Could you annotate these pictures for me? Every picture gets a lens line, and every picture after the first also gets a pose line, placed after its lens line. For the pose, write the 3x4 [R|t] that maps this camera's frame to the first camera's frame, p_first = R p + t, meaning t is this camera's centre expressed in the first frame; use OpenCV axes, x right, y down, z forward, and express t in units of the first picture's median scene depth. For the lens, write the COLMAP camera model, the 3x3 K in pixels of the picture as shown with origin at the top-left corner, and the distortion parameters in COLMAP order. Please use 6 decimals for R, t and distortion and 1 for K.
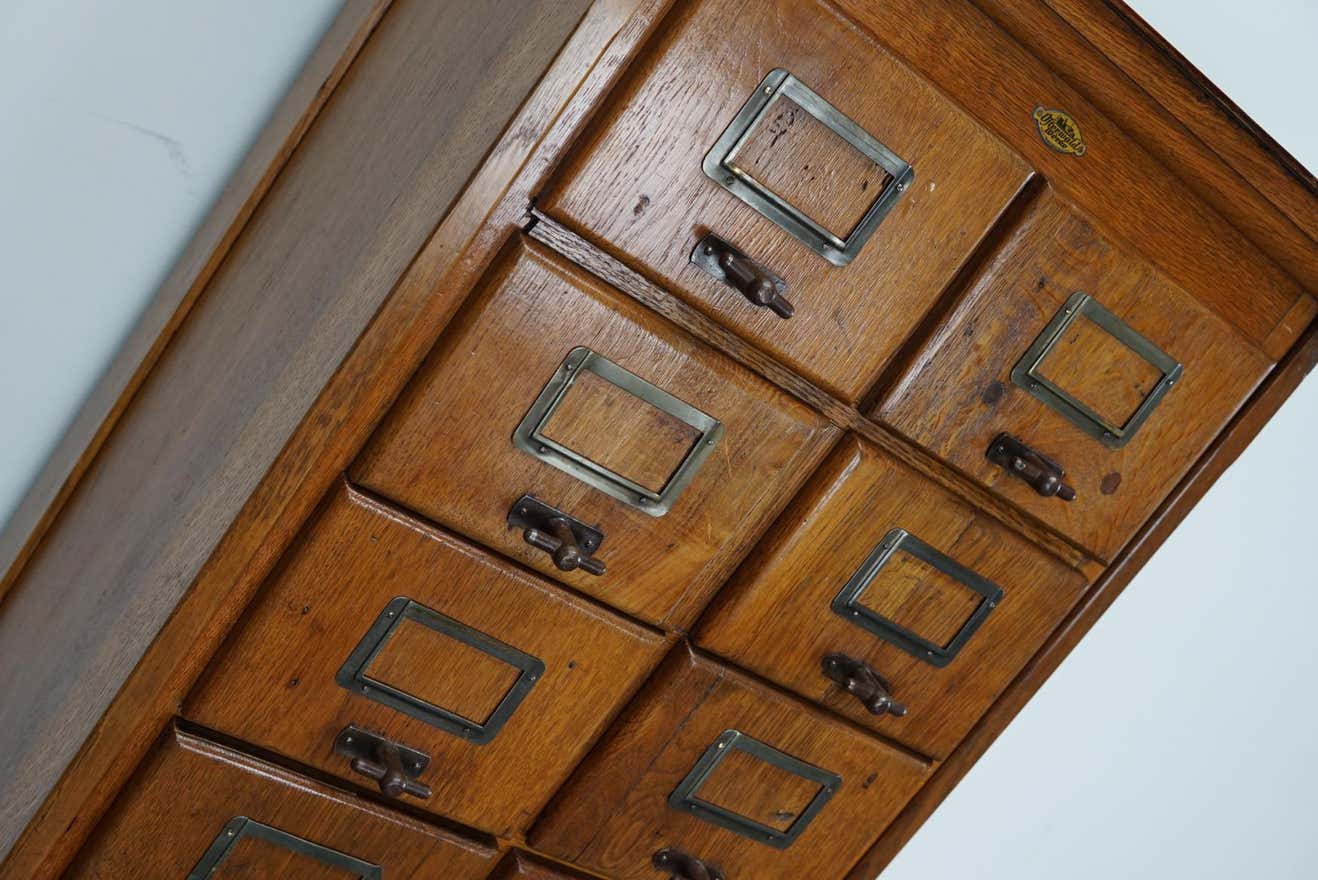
lens RADIAL K [[1707.1, 0, 659.0], [0, 1707.1, 440.0], [0, 0, 1]] dist [-0.156119, 0.332855]
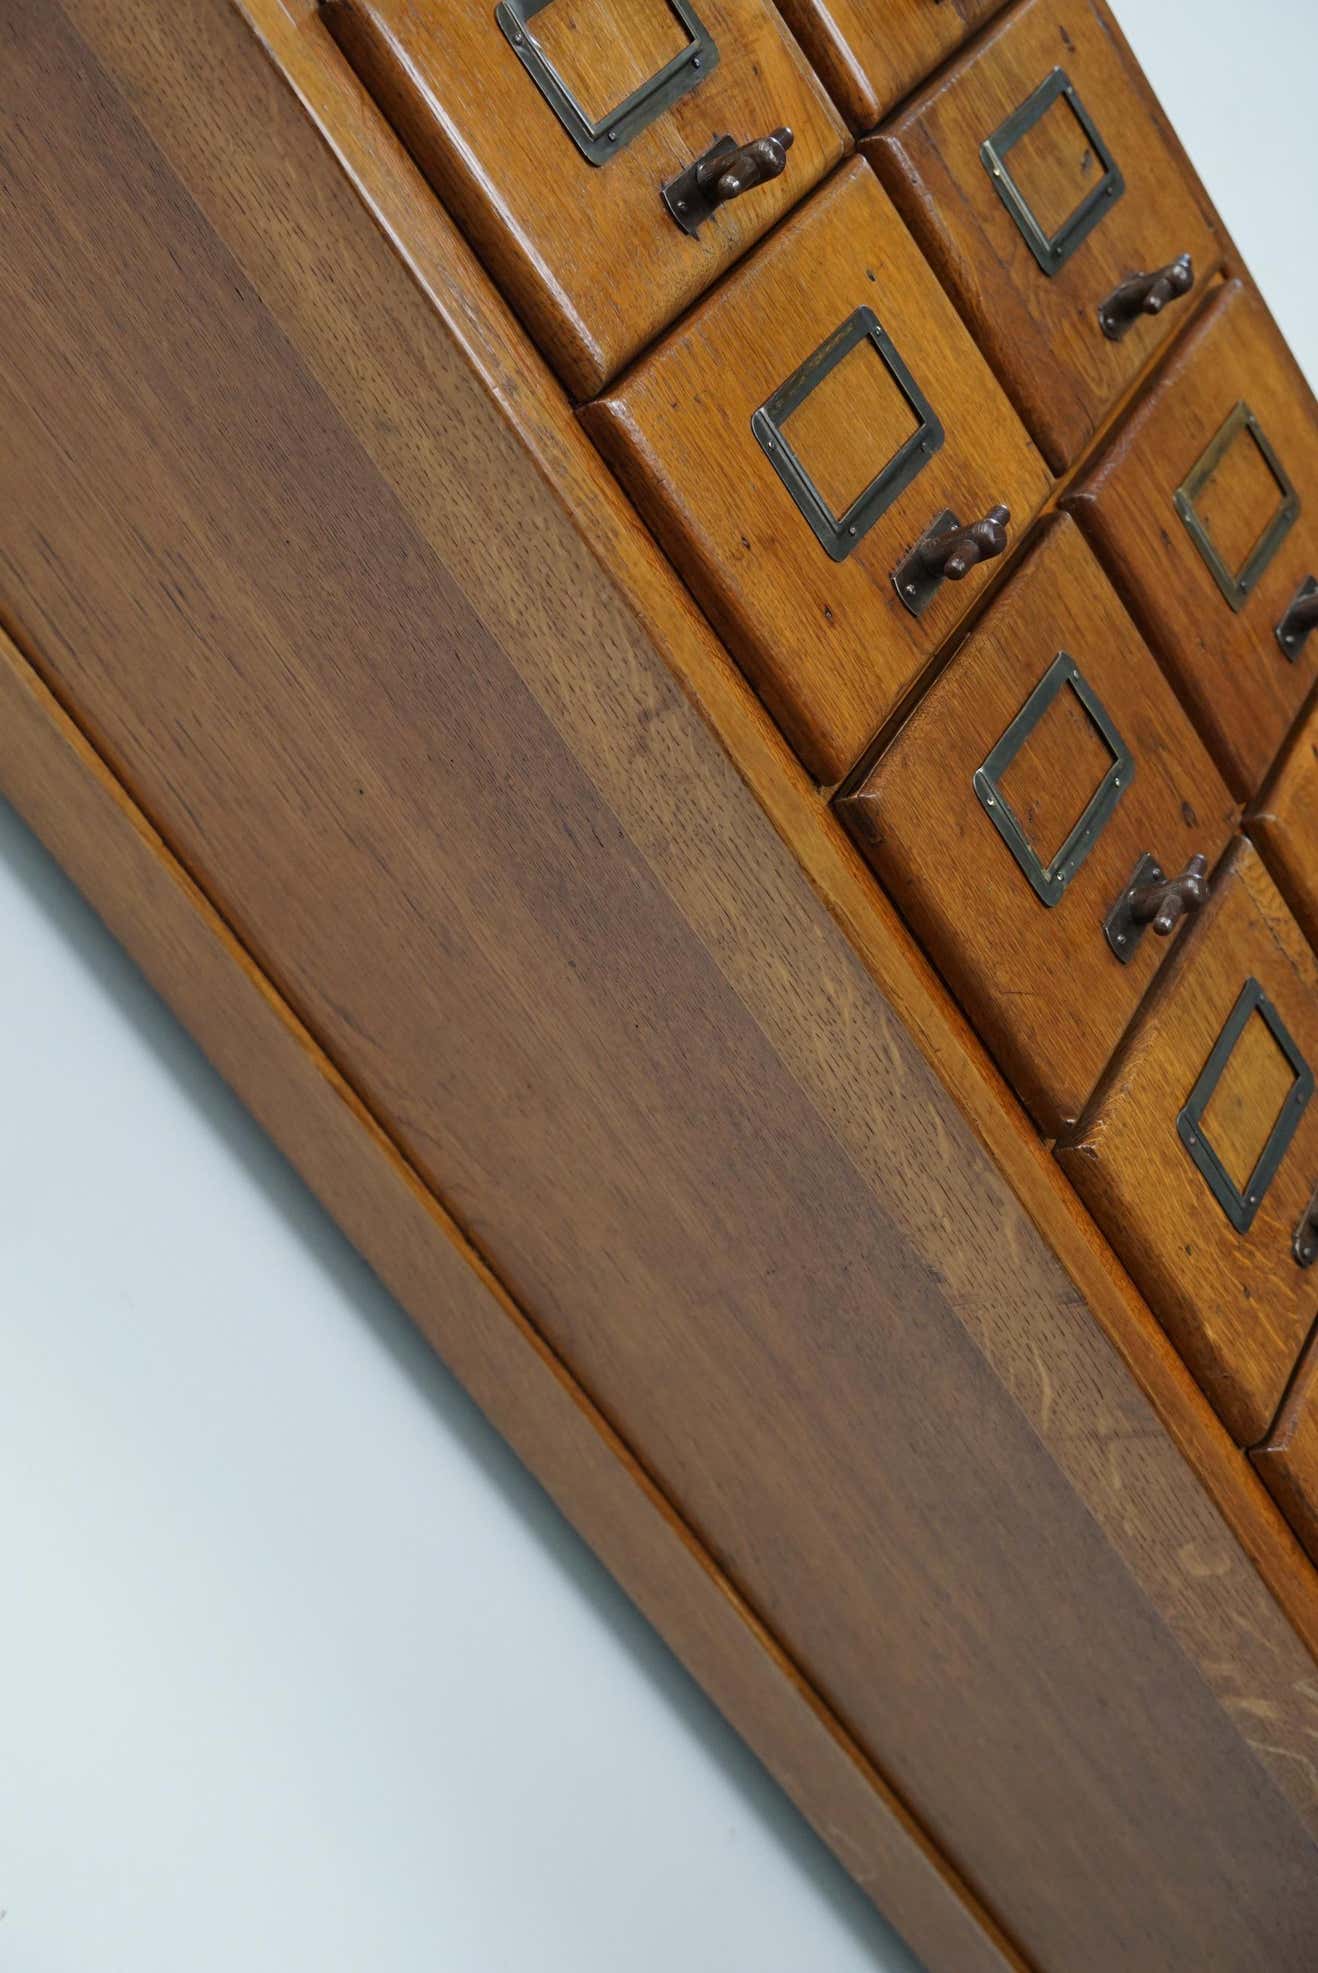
lens RADIAL K [[2555.5, 0, 659.0], [0, 2555.5, 986.5], [0, 0, 1]] dist [-0.156119, 0.332855]
pose [[0.247225, -0.965929, 0.076564, -0.438653], [0.940251, 0.258241, 0.221900, -0.105389], [-0.234112, 0.017130, 0.972059, 0.020213]]
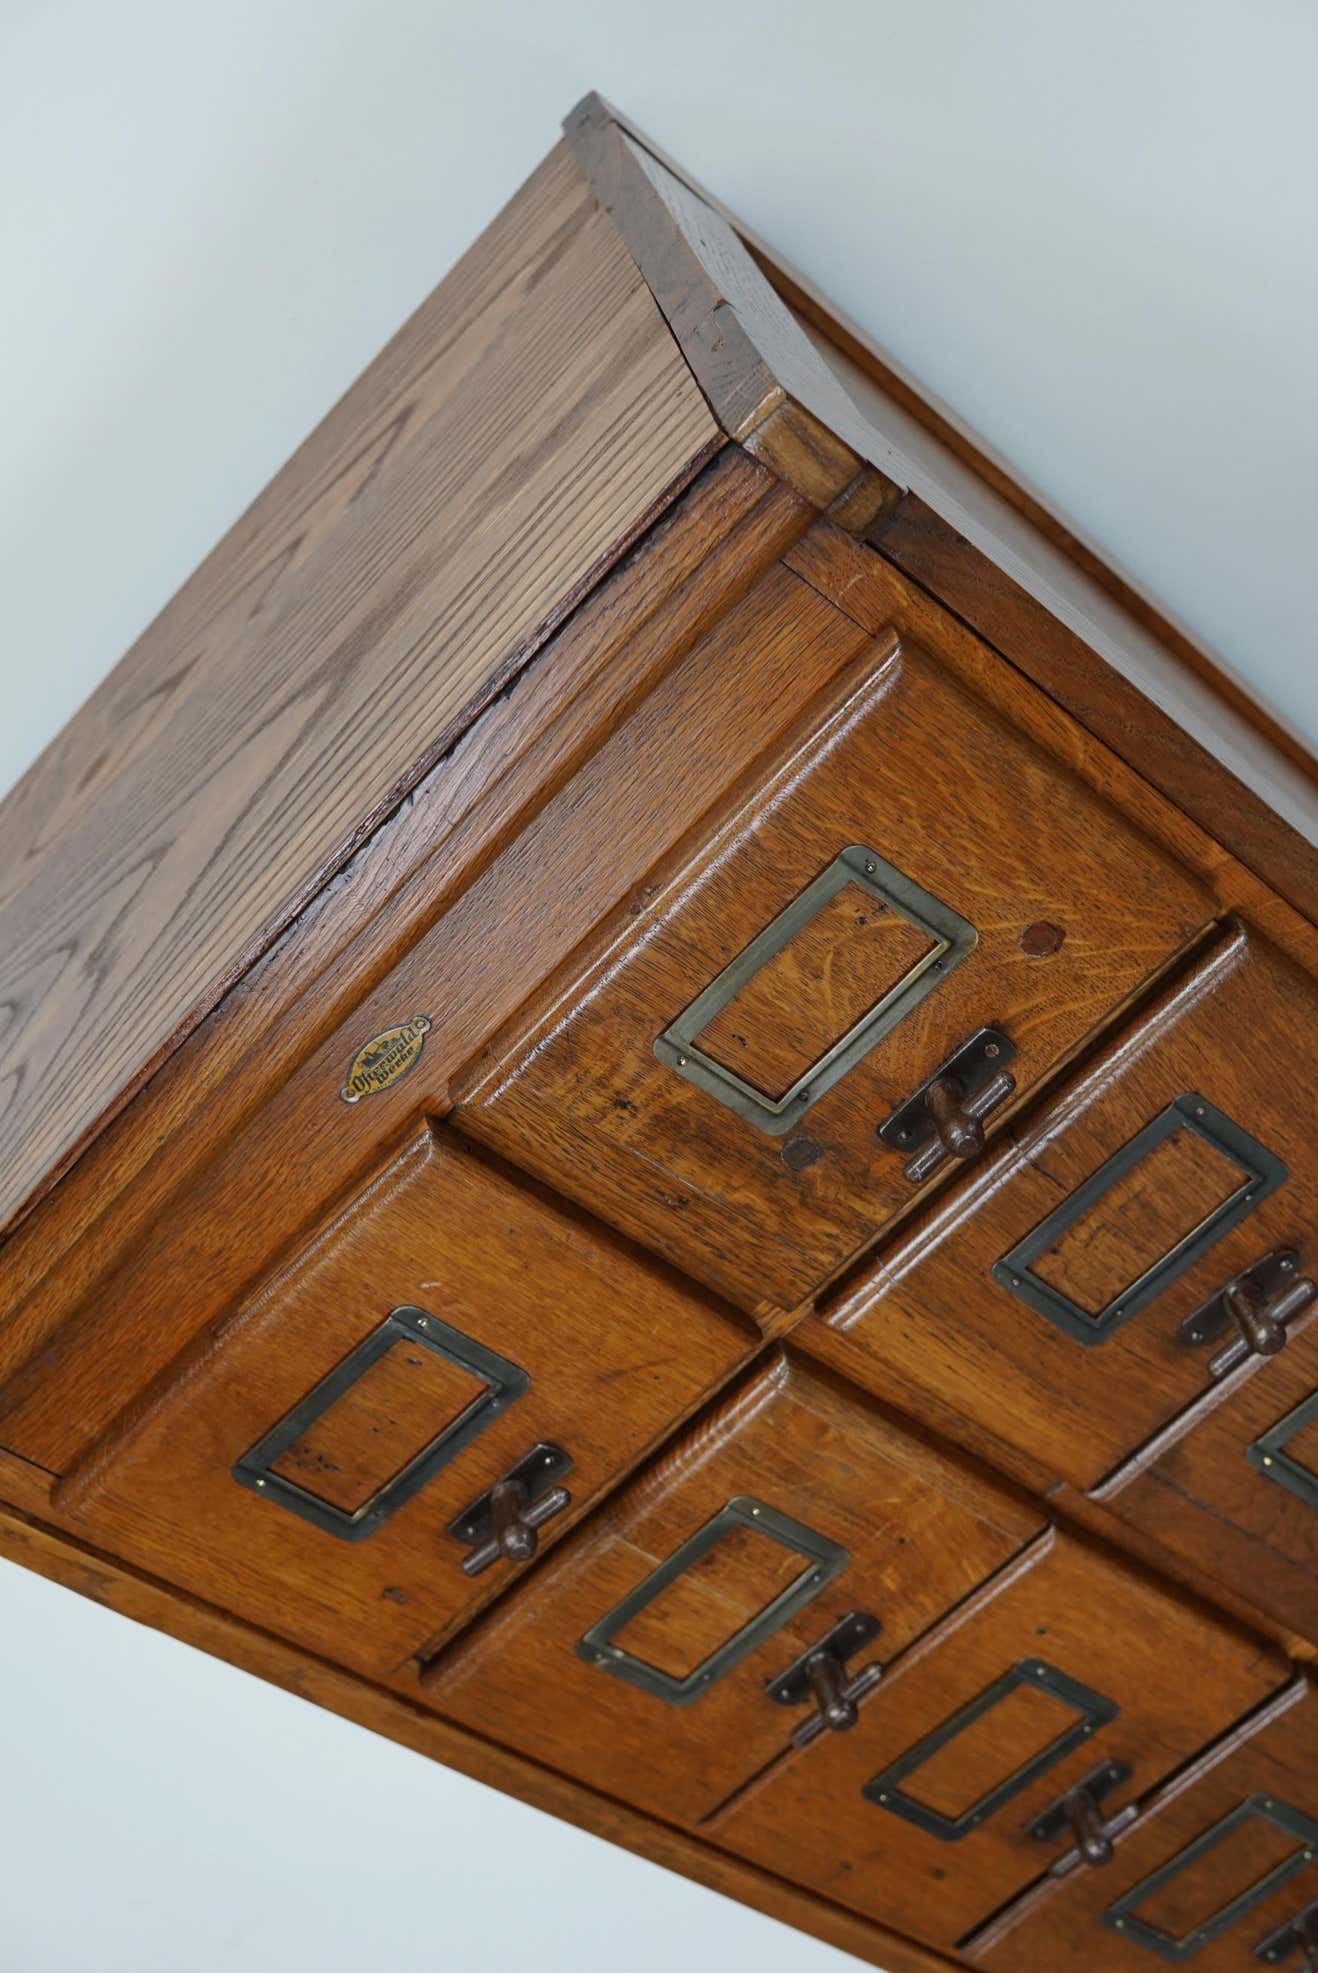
lens RADIAL K [[2555.5, 0, 659.0], [0, 2555.5, 986.5], [0, 0, 1]] dist [-0.156119, 0.332855]
pose [[0.125274, -0.644531, -0.754245, 0.955383], [0.919583, 0.360785, -0.155569, 0.049217], [0.372389, -0.674102, 0.637897, 0.429688]]
